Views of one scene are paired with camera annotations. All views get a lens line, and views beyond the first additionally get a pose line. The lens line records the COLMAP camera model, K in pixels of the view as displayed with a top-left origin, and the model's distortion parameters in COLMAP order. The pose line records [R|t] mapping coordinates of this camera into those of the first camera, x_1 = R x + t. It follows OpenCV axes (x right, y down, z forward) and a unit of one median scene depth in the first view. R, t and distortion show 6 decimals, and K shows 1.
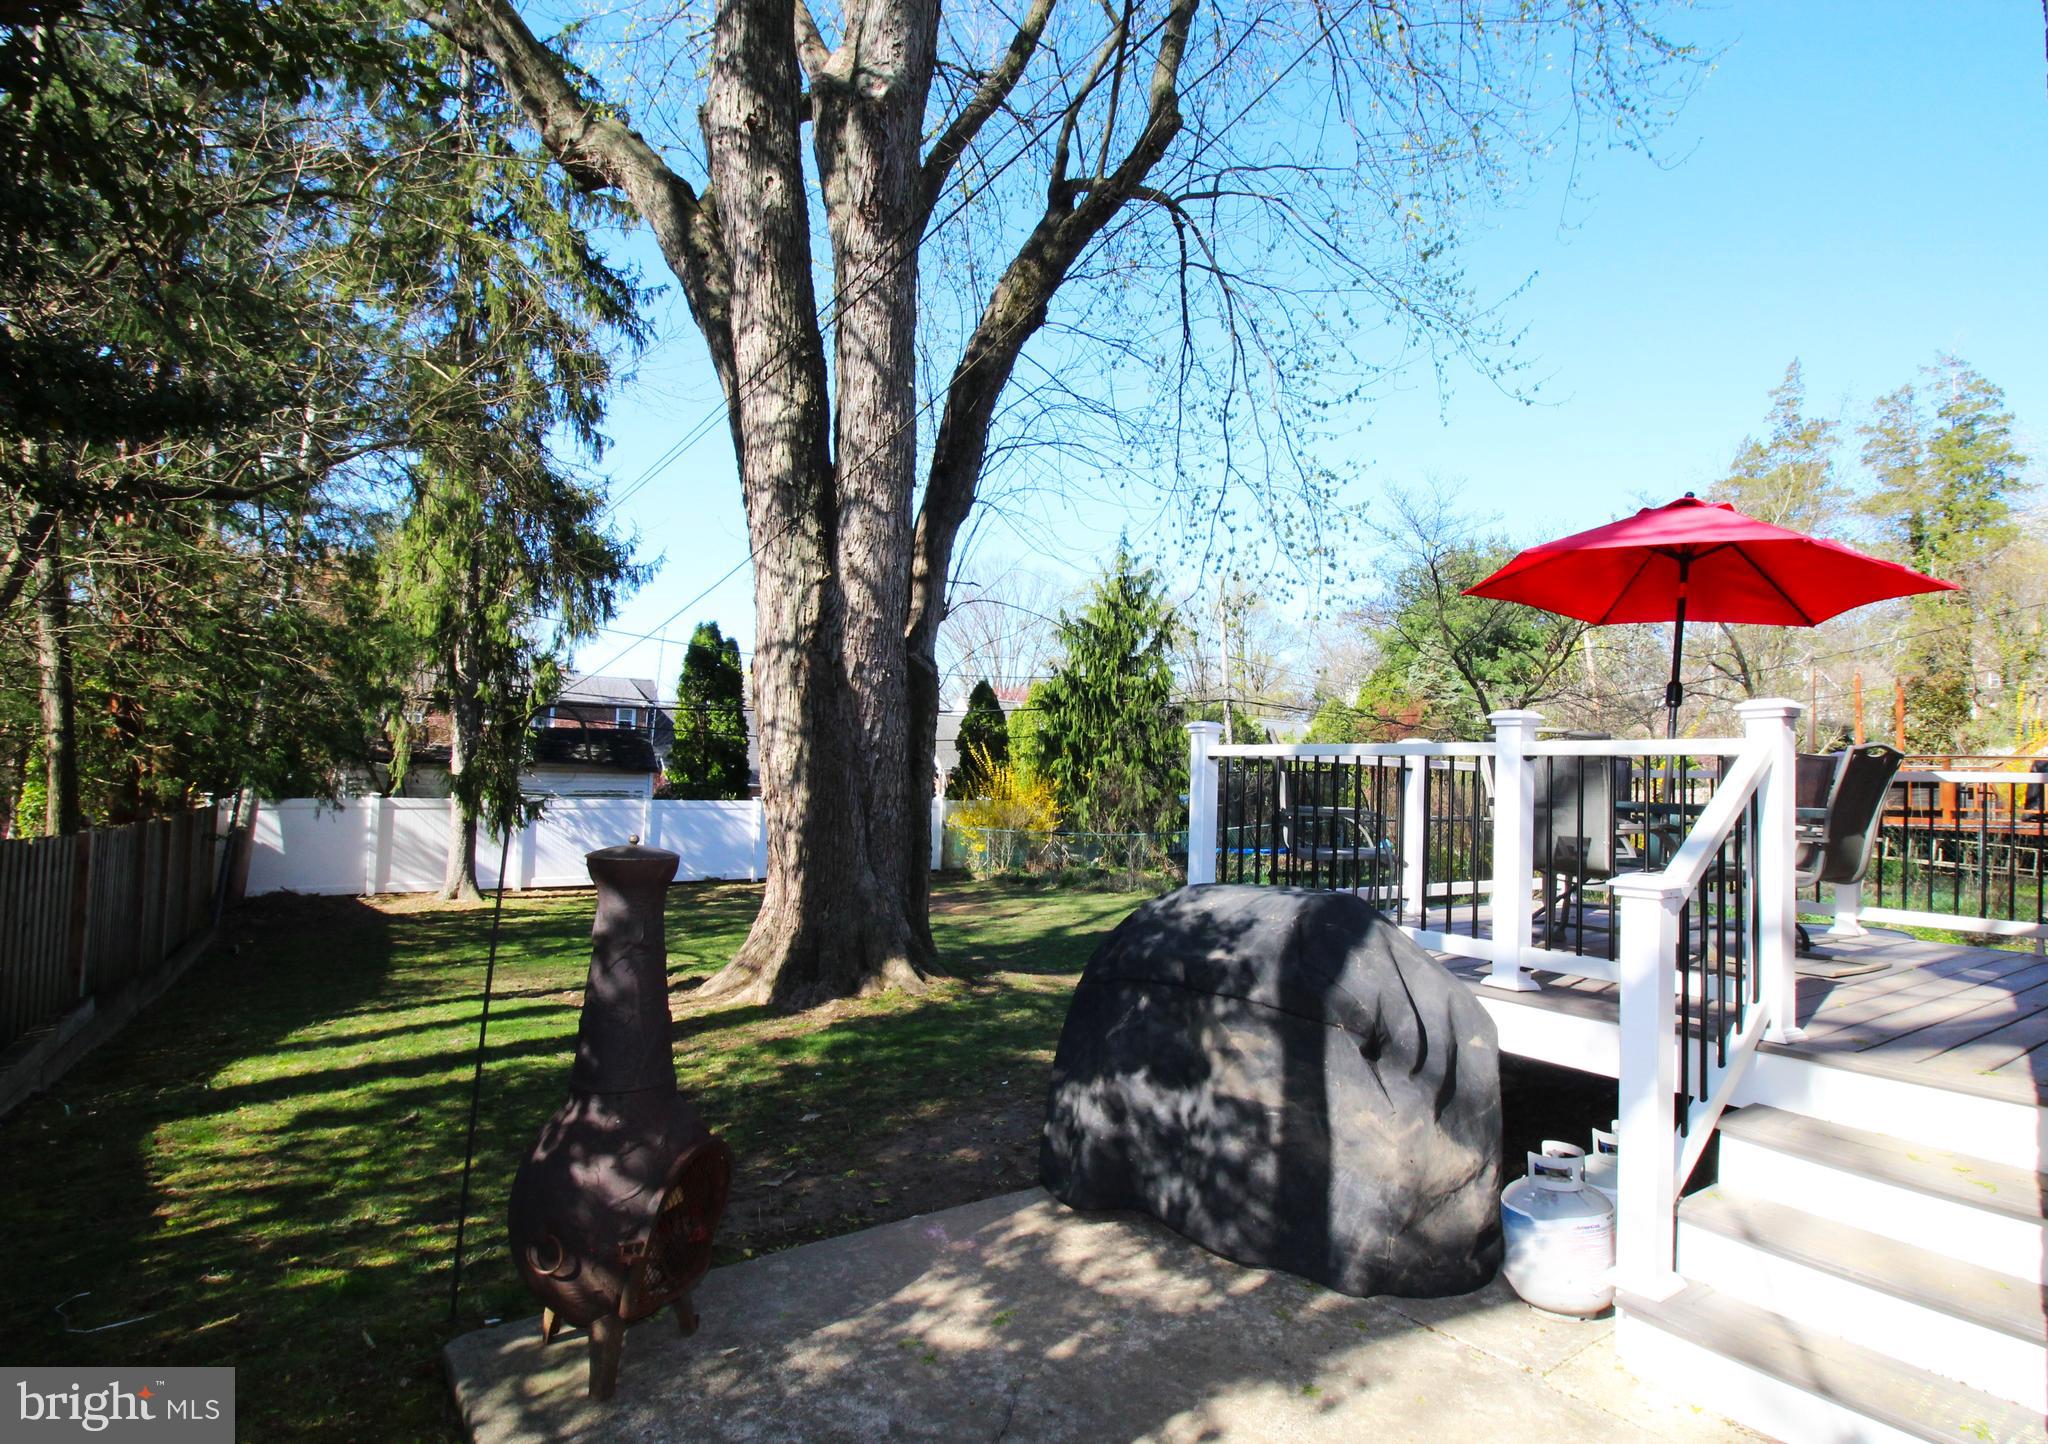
lens RADIAL K [[1048.3, 0, 1098.3], [0, 1048.3, 740.8], [0, 0, 1]] dist [-0.018859, -0.001591]
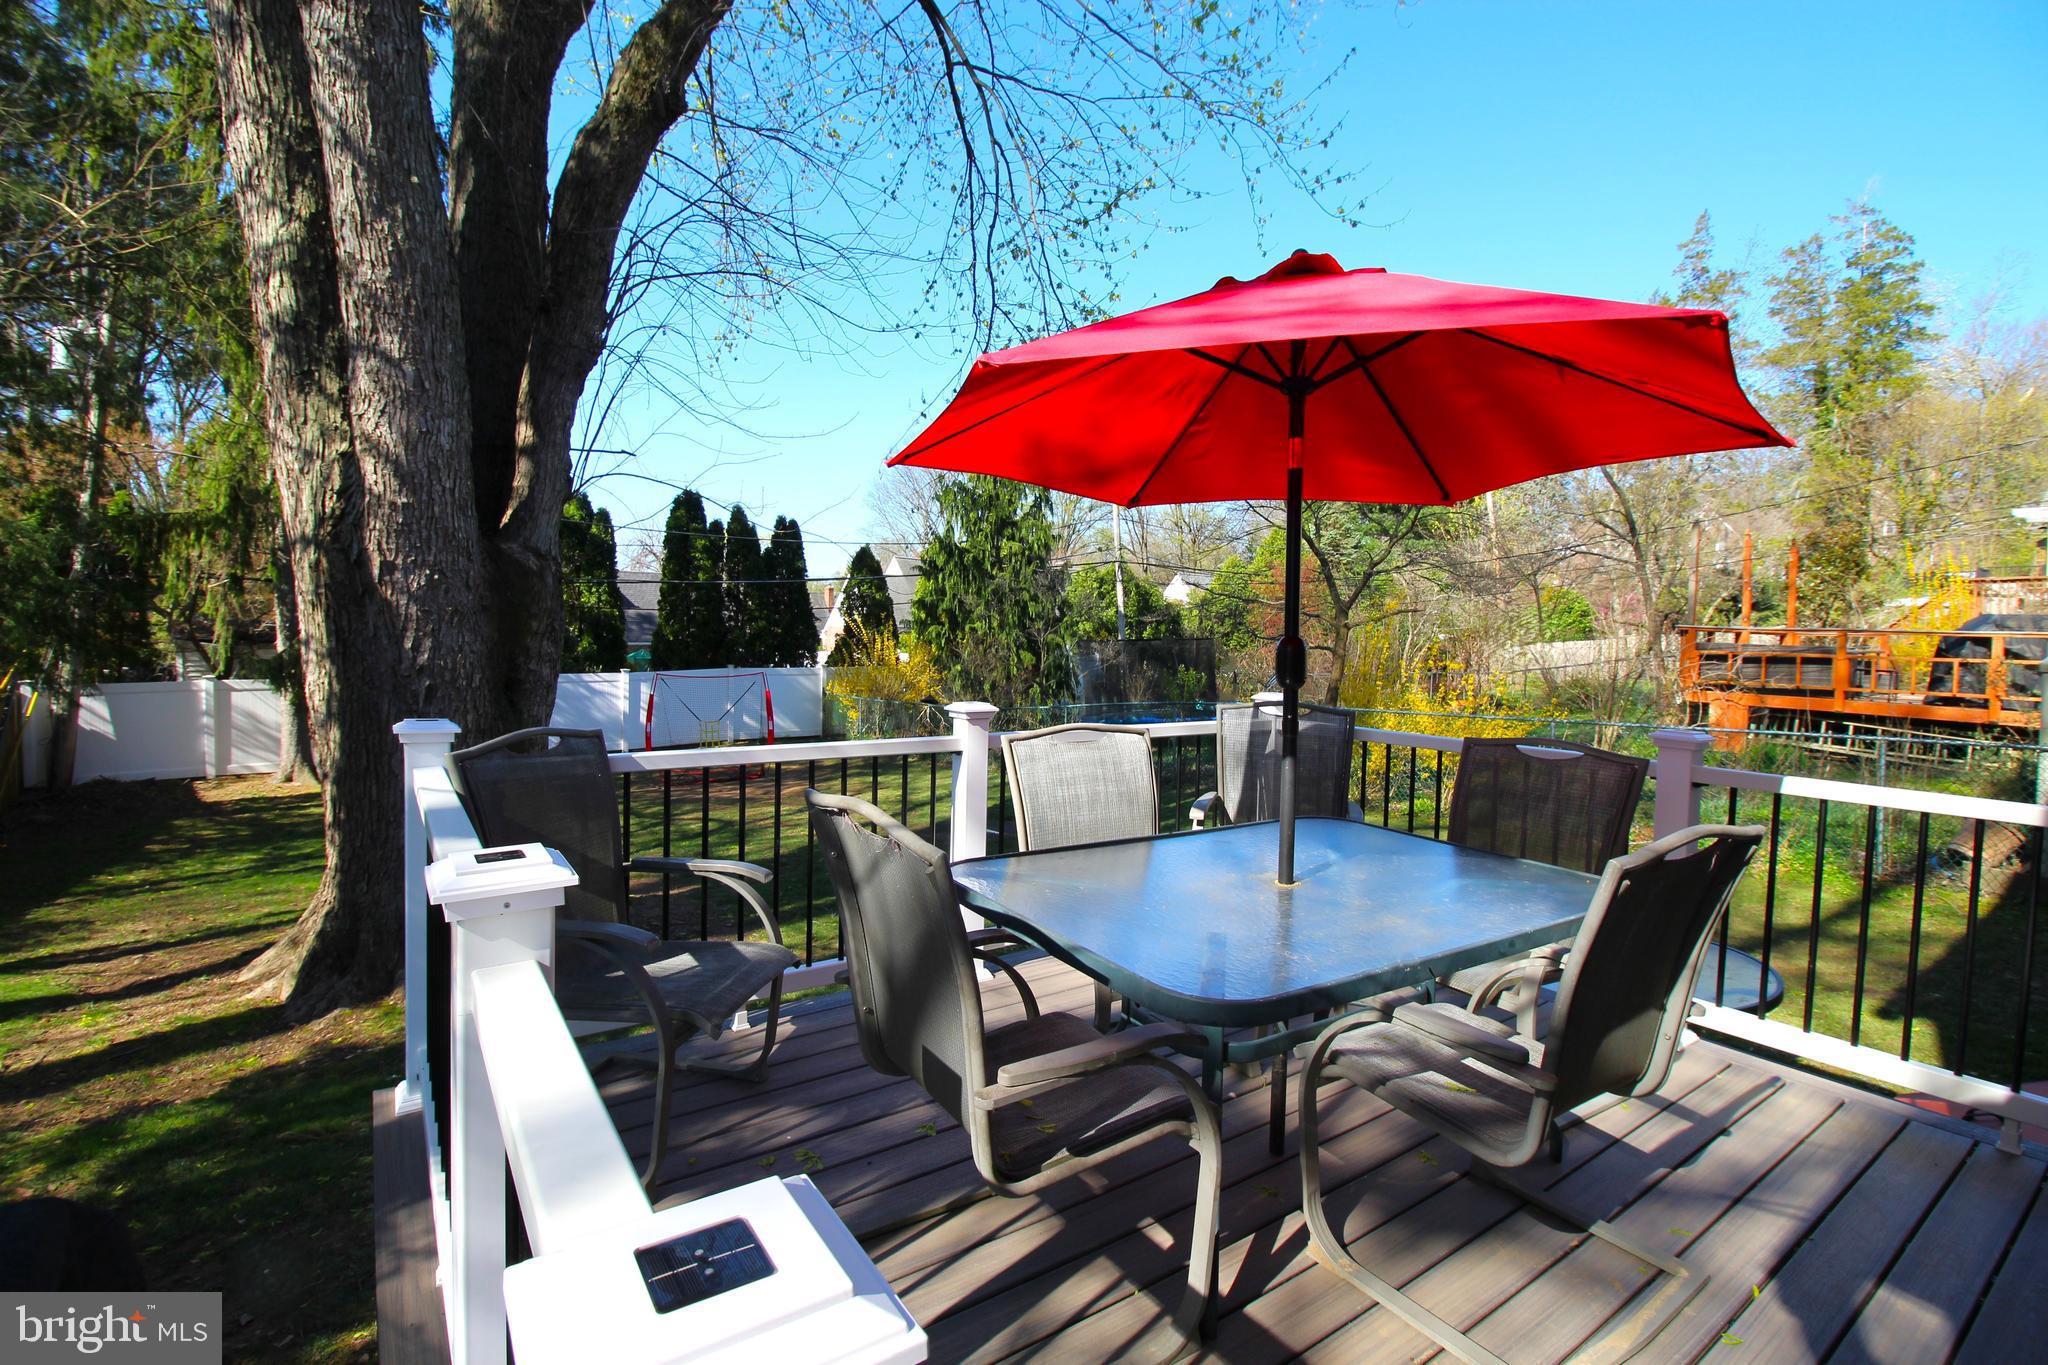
lens RADIAL K [[946.6, 0, 1031.2], [0, 946.6, 661.2], [0, 0, 1]] dist [0.001849, -0.015394]
pose [[0.999684, -0.010120, -0.023024, 0.080202], [0.011782, 0.997245, 0.073238, -0.014971], [0.022220, -0.073486, 0.997049, 0.100896]]
